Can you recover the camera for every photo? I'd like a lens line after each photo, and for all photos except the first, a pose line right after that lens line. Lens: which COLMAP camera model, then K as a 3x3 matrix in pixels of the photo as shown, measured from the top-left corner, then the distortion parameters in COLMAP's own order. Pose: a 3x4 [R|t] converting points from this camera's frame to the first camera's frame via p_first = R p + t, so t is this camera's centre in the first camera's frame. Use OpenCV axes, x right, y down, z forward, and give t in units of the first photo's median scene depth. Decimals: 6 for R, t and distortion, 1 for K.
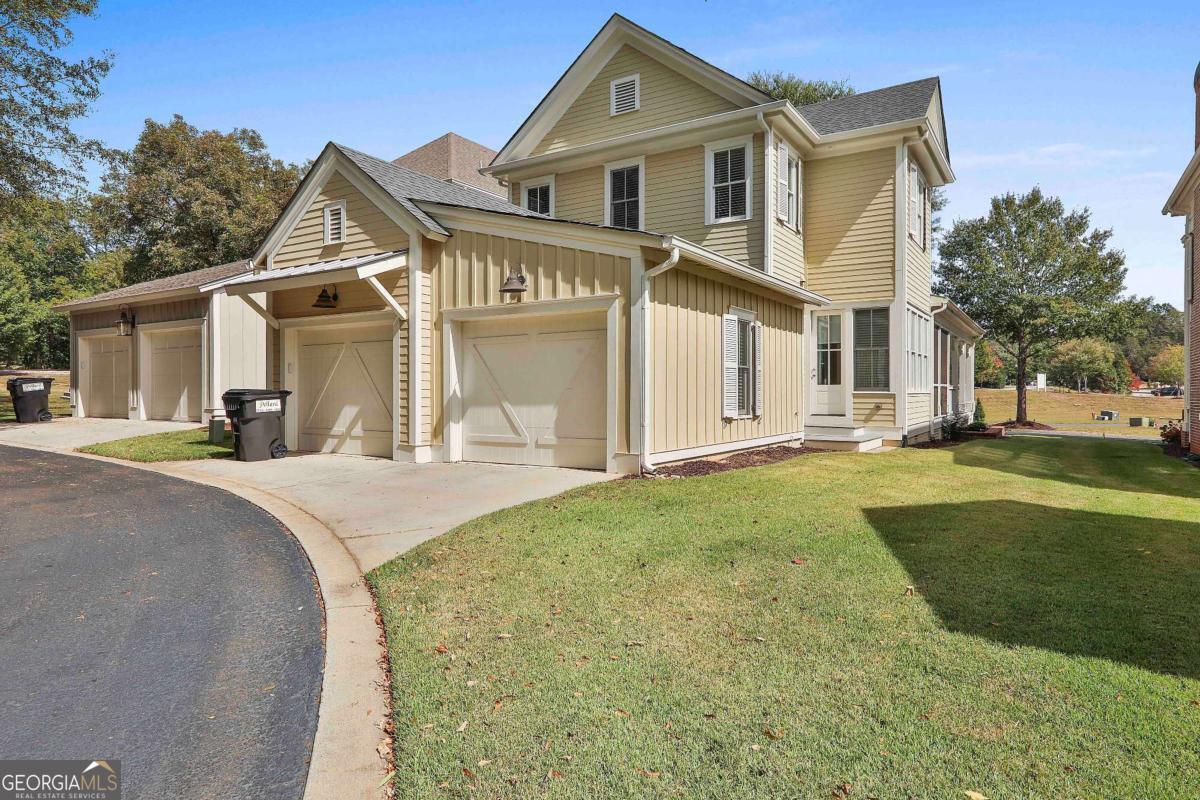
lens RADIAL K [[704.4, 0, 601.3], [0, 704.4, 394.2], [0, 0, 1]] dist [-0.025586, 0.034468]
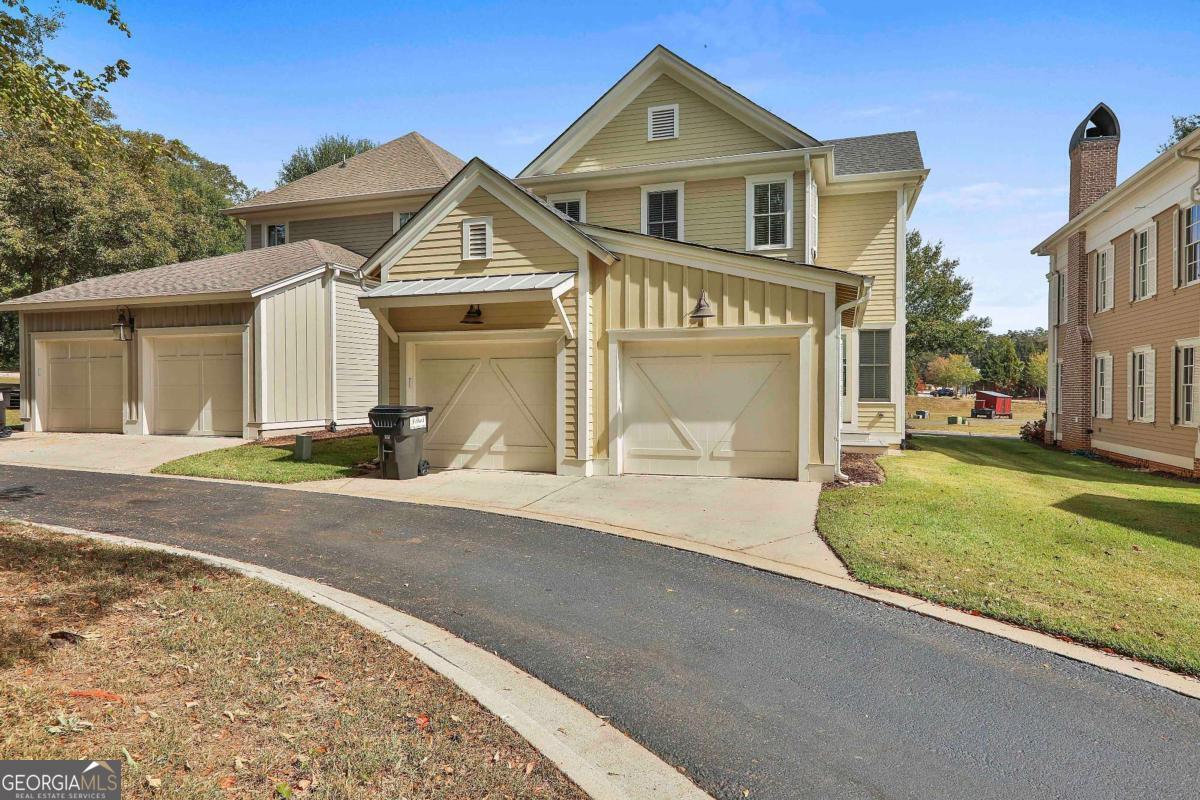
lens RADIAL K [[701.4, 0, 598.4], [0, 701.4, 405.4], [0, 0, 1]] dist [-0.024904, 0.031816]
pose [[0.970913, -0.003815, 0.239404, -0.345273], [-0.000187, 0.999861, 0.016689, -0.017871], [-0.239434, -0.016248, 0.970777, -0.009409]]
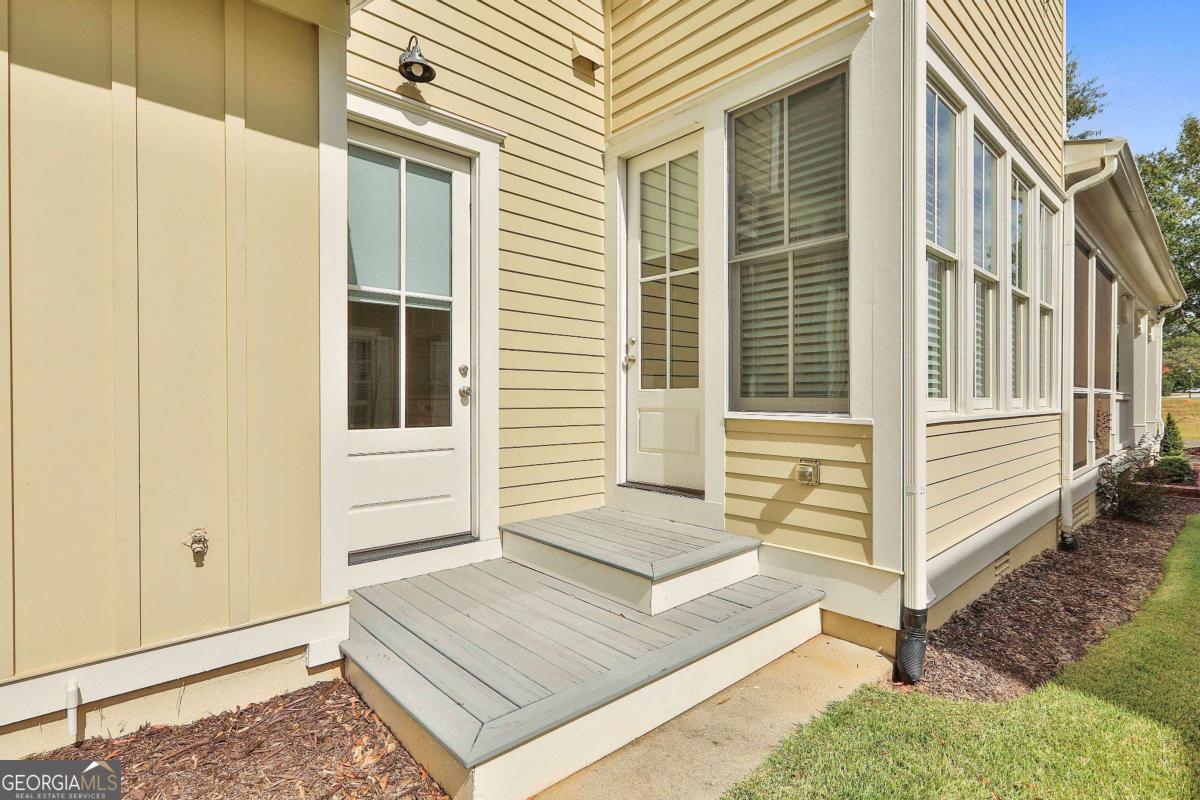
lens RADIAL K [[573.8, 0, 602.7], [0, 573.8, 401.7], [0, 0, 1]] dist [0.000647, 0.000157]
pose [[0.968341, 0.002957, -0.249614, 0.387115], [-0.002444, 0.999994, 0.002365, -0.008971], [0.249620, -0.001680, 0.968343, 0.807803]]
